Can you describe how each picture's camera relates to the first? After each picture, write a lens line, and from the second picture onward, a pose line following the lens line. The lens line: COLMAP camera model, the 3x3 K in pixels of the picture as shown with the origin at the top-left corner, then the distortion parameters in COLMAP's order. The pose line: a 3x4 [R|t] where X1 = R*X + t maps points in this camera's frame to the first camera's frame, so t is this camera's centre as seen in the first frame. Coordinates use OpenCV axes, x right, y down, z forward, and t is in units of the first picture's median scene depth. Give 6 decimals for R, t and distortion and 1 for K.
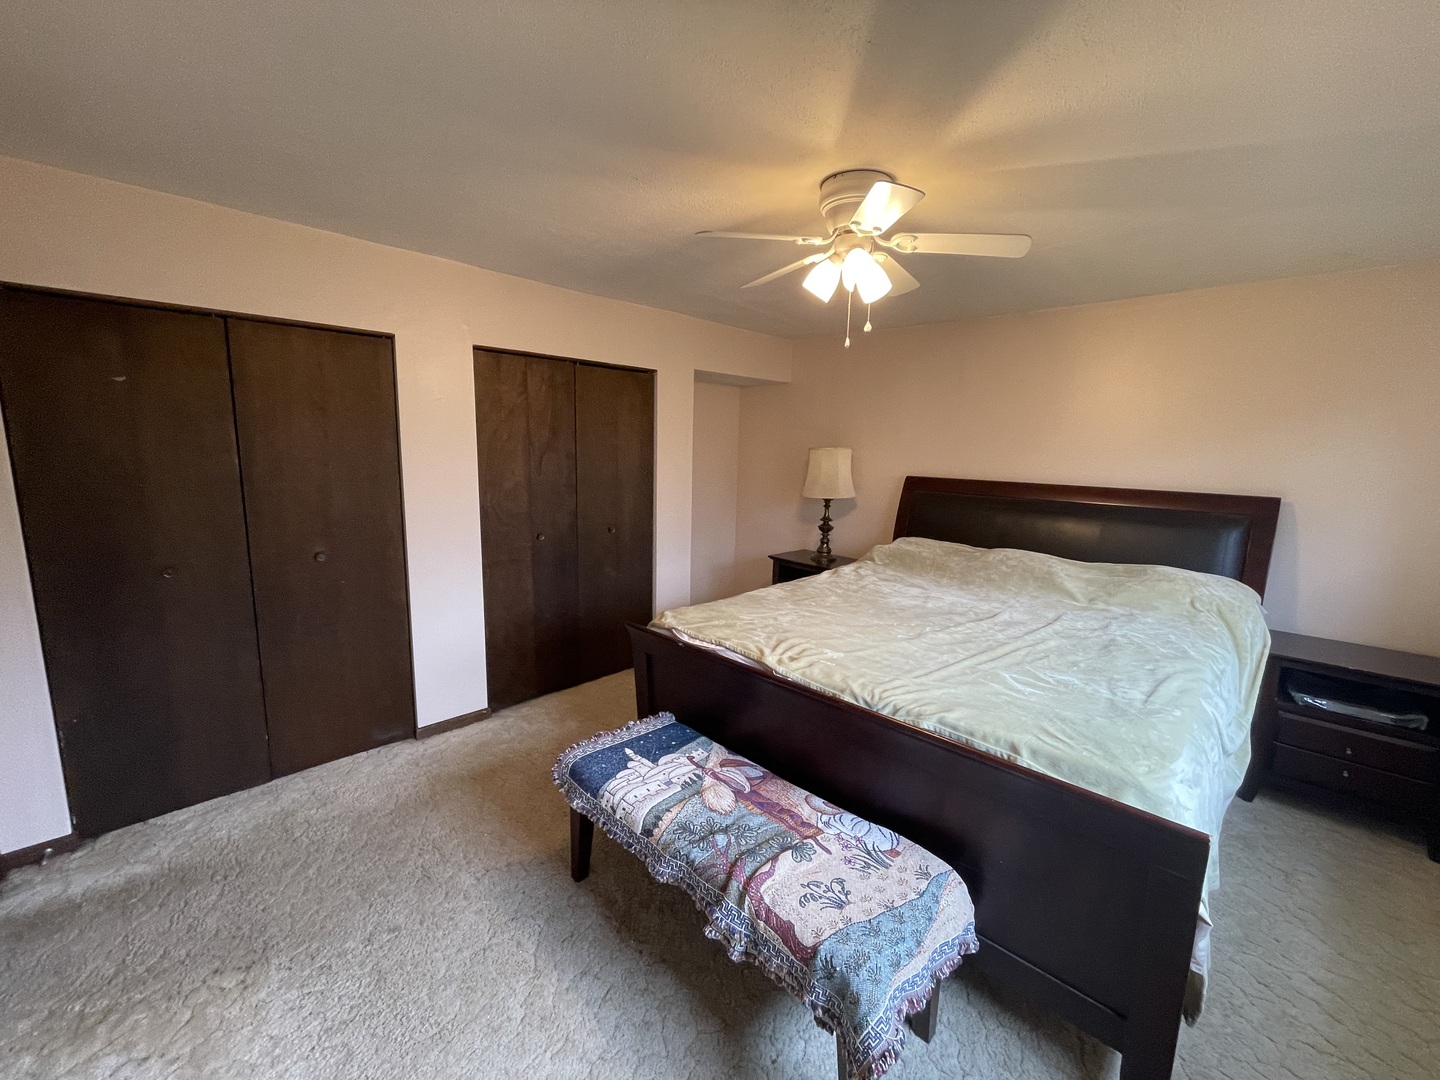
lens RADIAL K [[585.3, 0, 719.2], [0, 585.3, 540.2], [0, 0, 1]] dist [-0.000902, 0.000116]
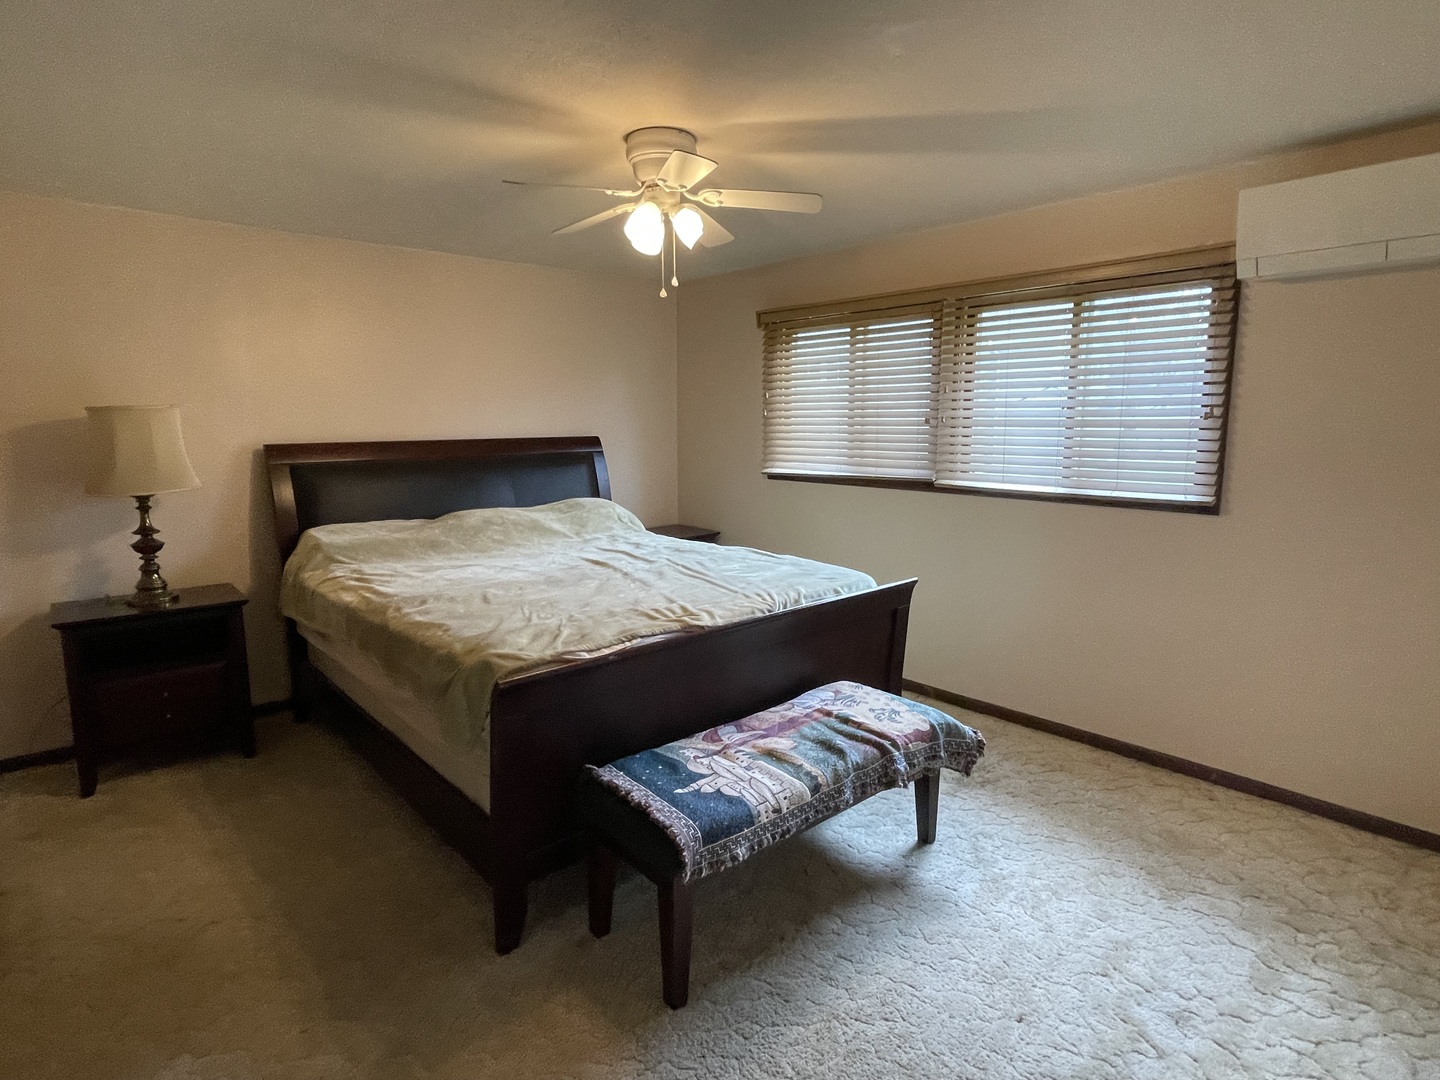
lens RADIAL K [[770.2, 0, 719.1], [0, 770.2, 538.8], [0, 0, 1]] dist [-0.001961, -0.000018]
pose [[0.064192, -0.179524, 0.981657, -1.109225], [0.168767, 0.971470, 0.166625, -0.126164], [-0.983563, 0.154975, 0.092659, 0.815773]]
